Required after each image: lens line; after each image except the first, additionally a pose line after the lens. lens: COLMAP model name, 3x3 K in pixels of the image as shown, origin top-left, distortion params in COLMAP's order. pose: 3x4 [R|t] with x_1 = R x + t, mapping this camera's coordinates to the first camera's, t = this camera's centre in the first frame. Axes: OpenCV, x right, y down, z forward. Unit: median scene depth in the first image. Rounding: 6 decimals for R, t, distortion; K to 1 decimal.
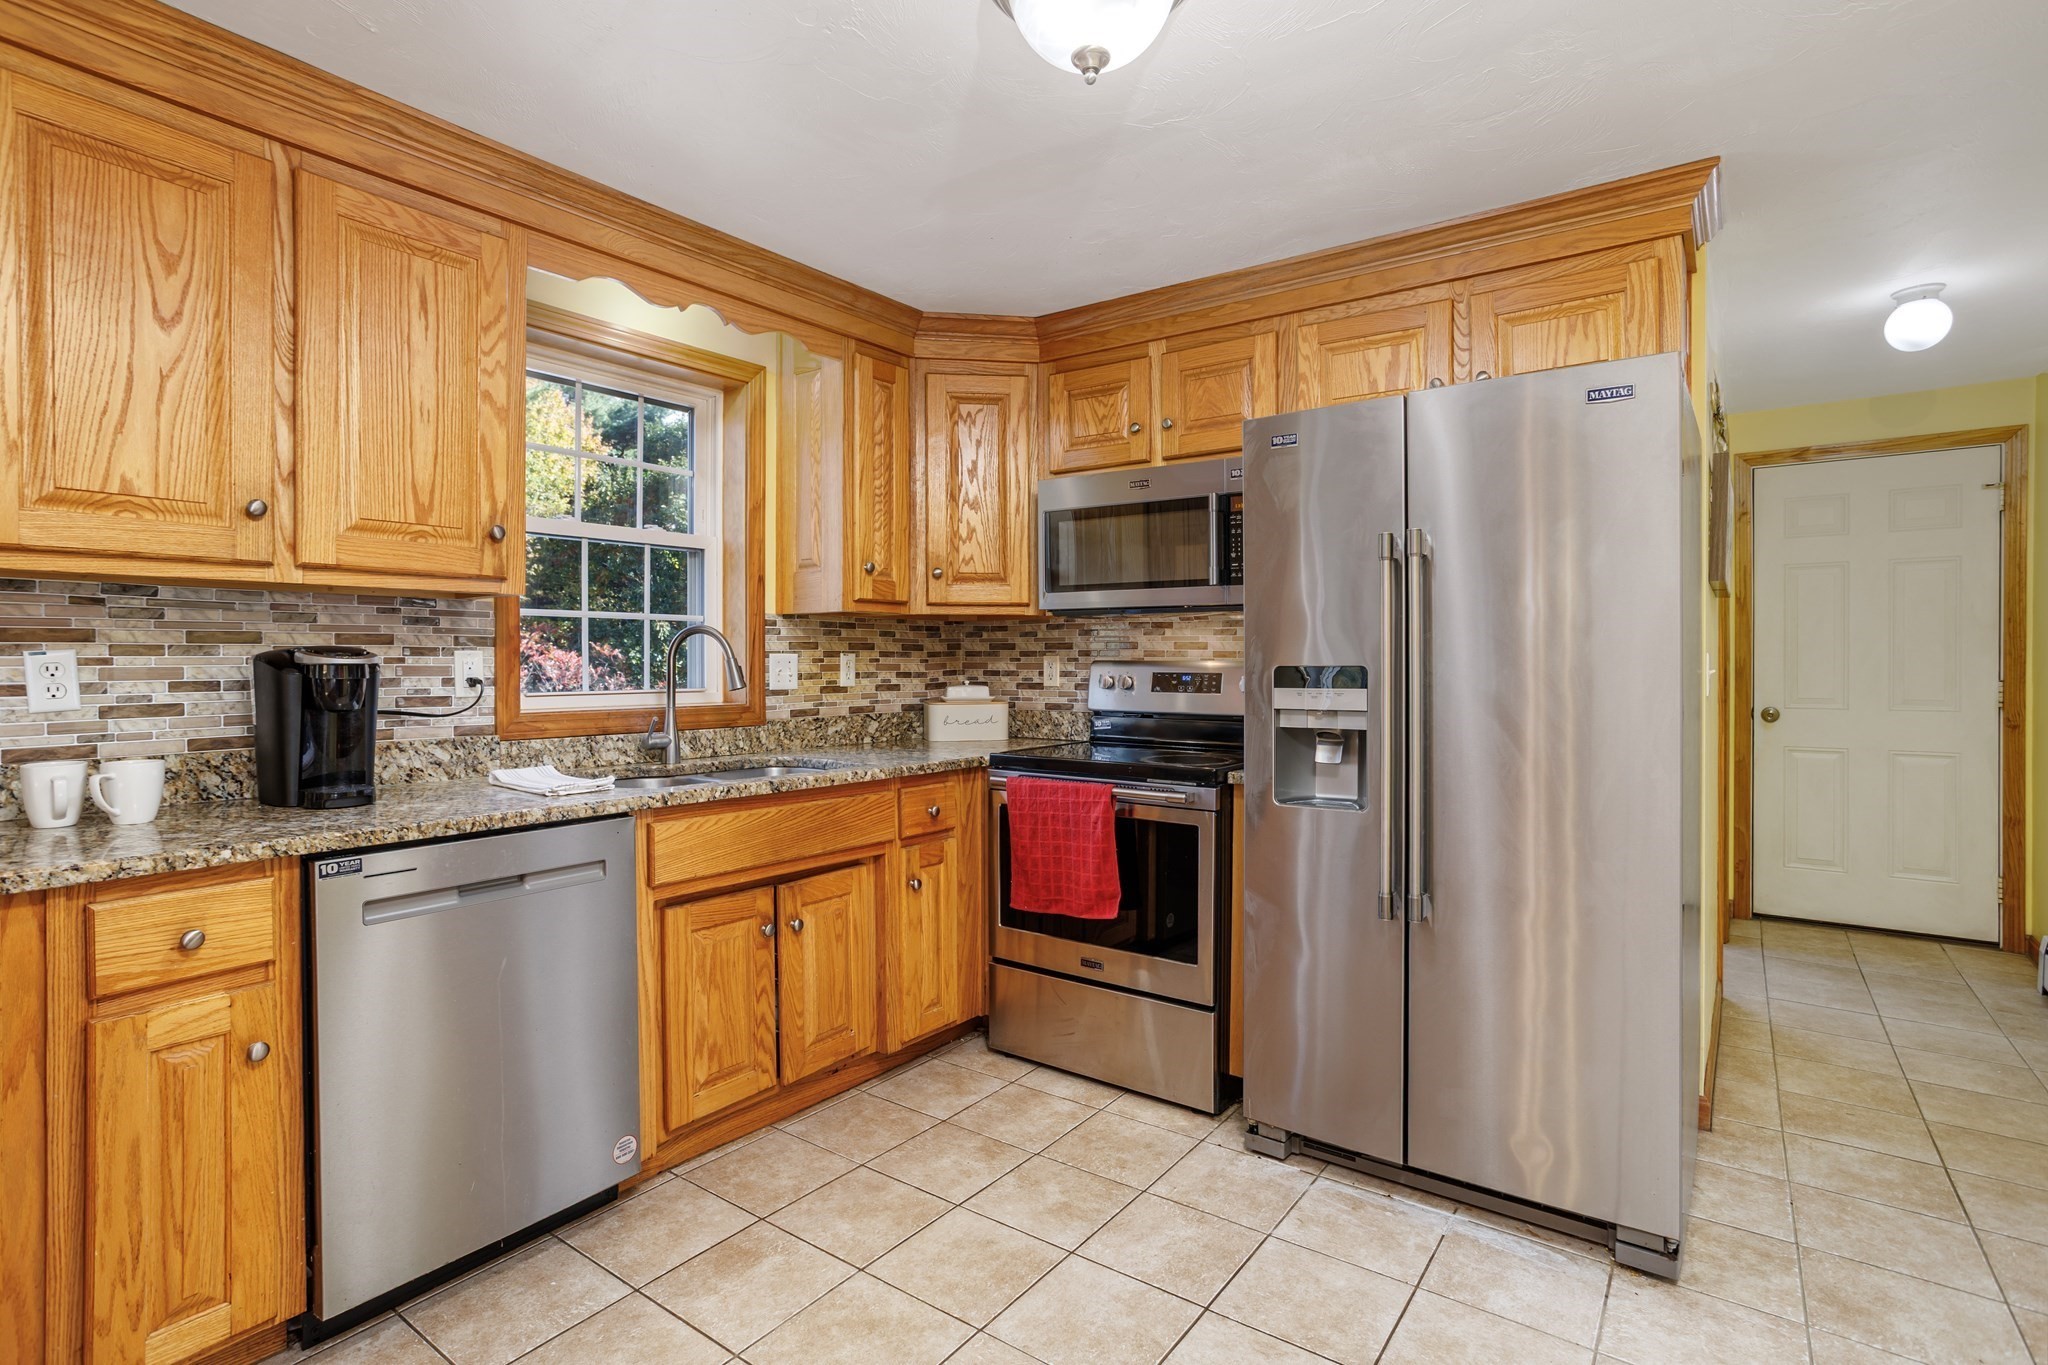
lens RADIAL K [[999.1, 0, 1020.1], [0, 999.1, 676.3], [0, 0, 1]] dist [-0.022119, 0.012363]
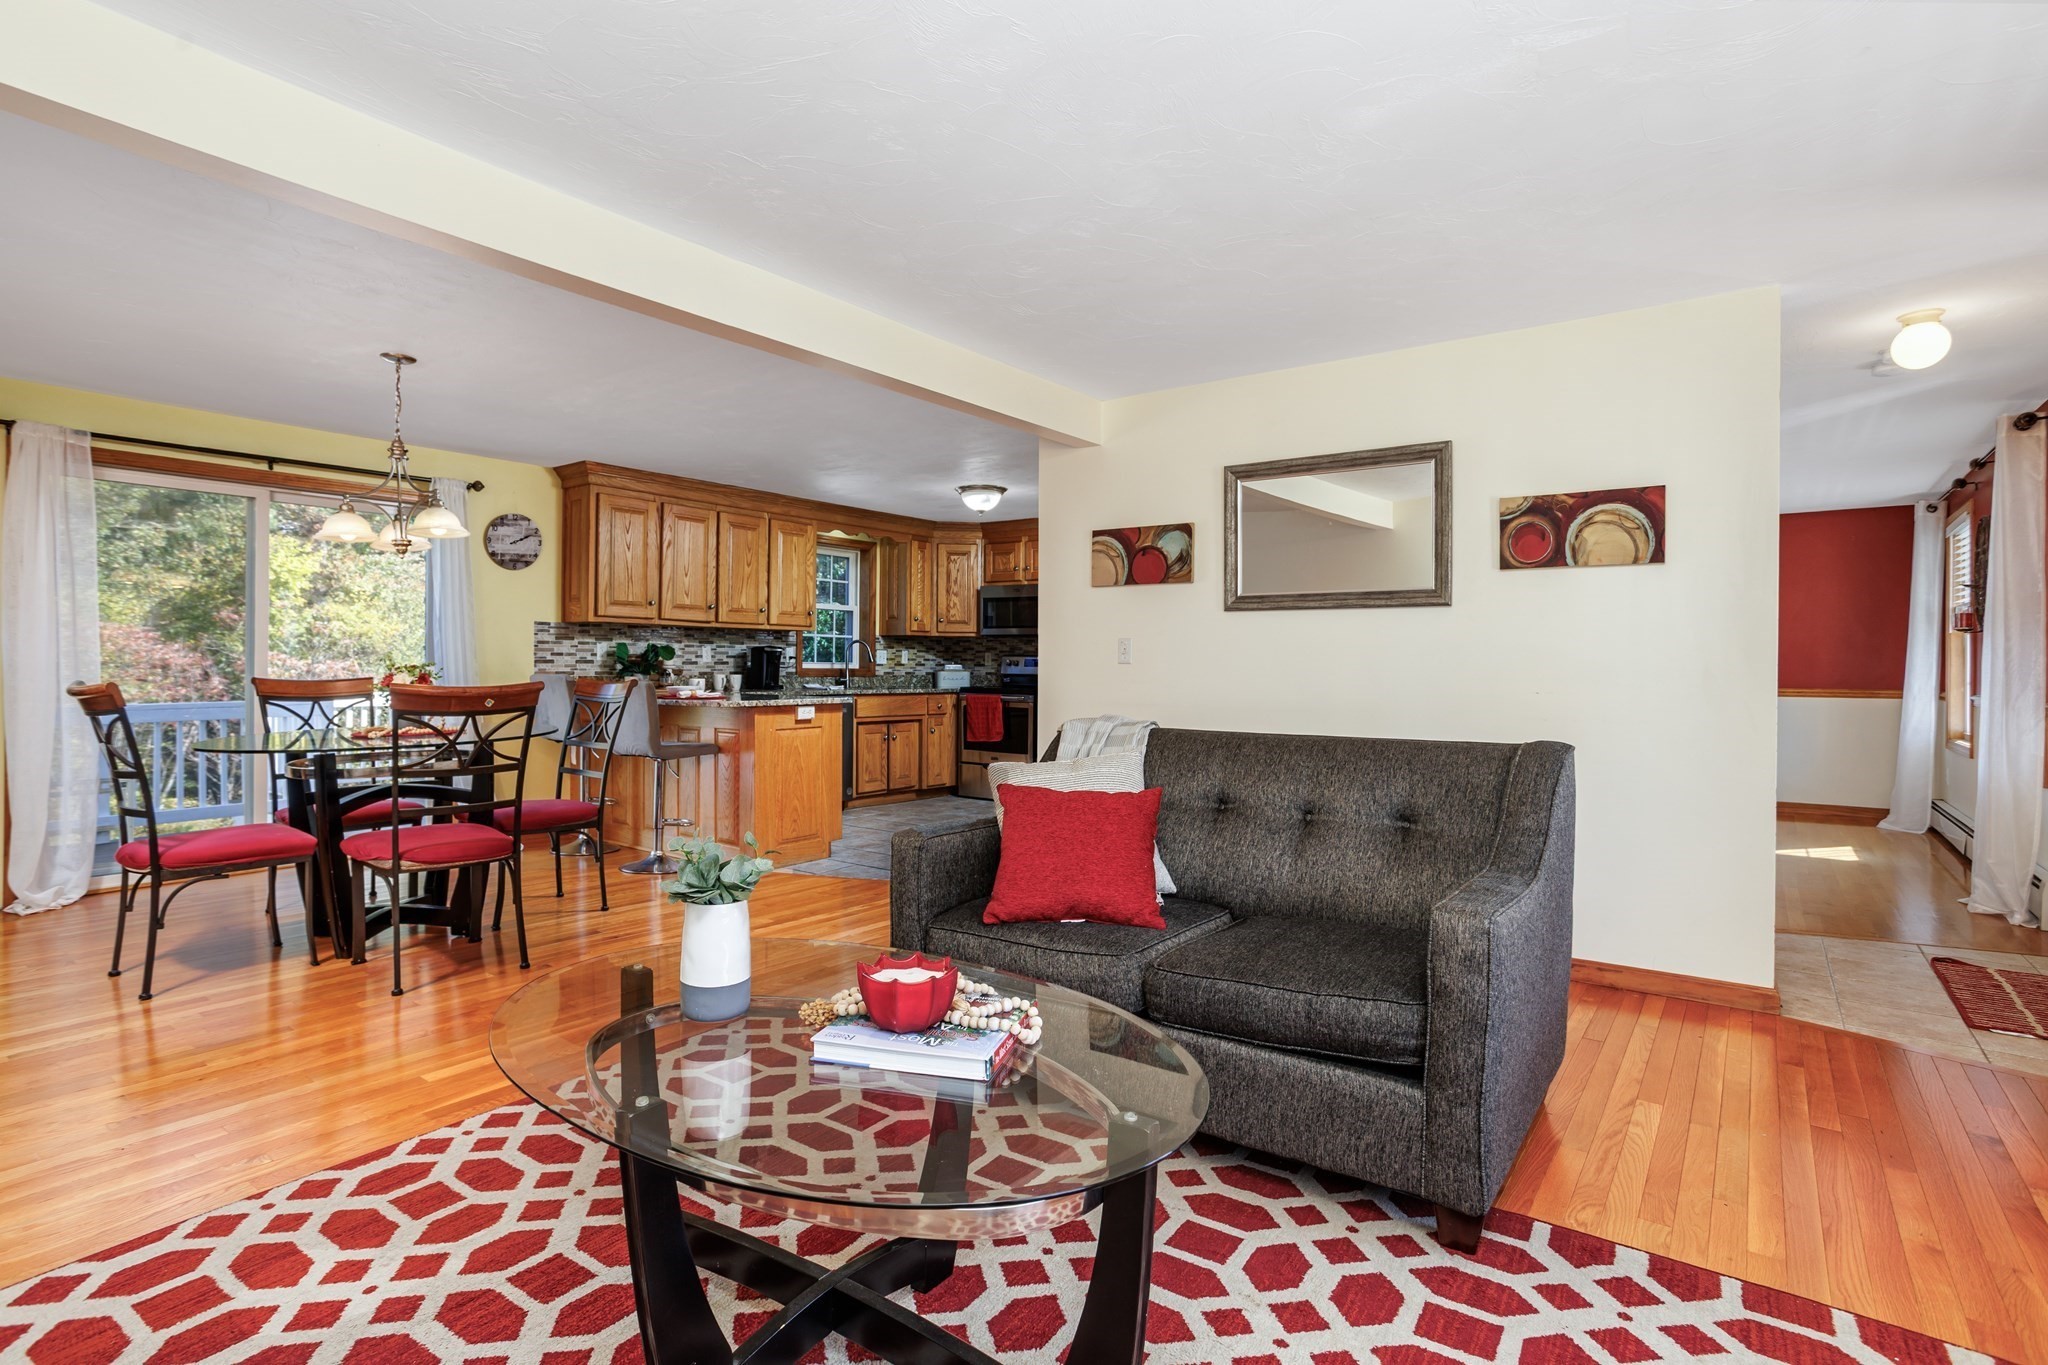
lens RADIAL K [[999.1, 0, 989.1], [0, 999.1, 664.5], [0, 0, 1]] dist [-0.022119, 0.012363]
pose [[0.999394, 0.010308, -0.033242, 0.164585], [-0.010885, 0.999792, -0.017229, 0.071836], [0.033058, 0.017580, 0.999299, -2.041182]]
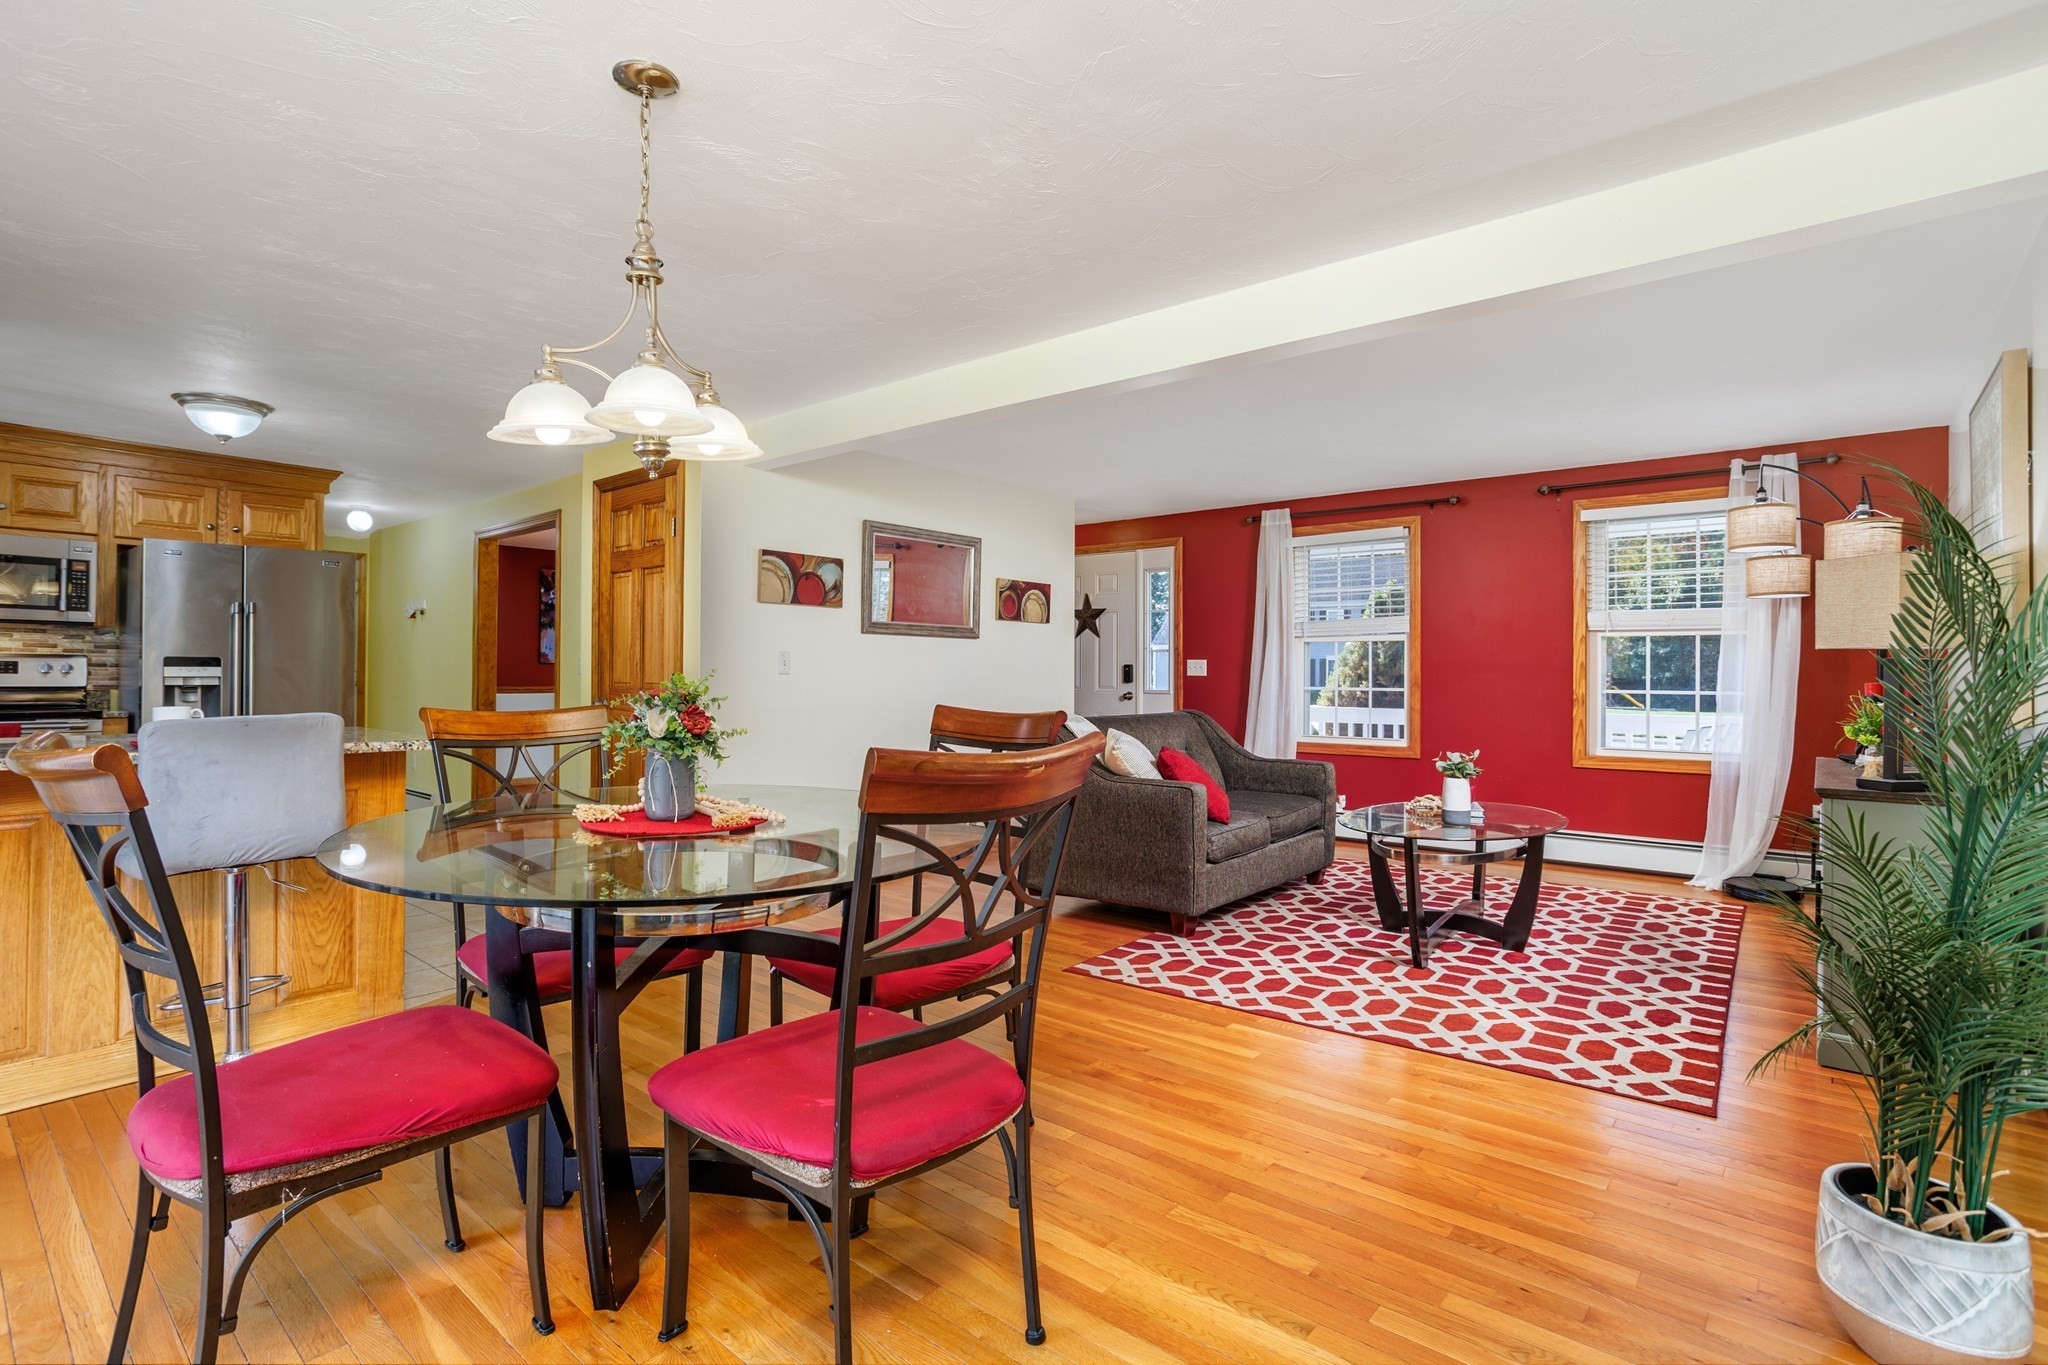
lens RADIAL K [[999.1, 0, 1057.0], [0, 999.1, 665.9], [0, 0, 1]] dist [-0.022119, 0.012363]
pose [[0.046376, 0.007526, 0.998896, -1.573111], [0.010338, 0.999914, -0.008014, 0.041367], [-0.998871, 0.010698, 0.046294, -0.888408]]
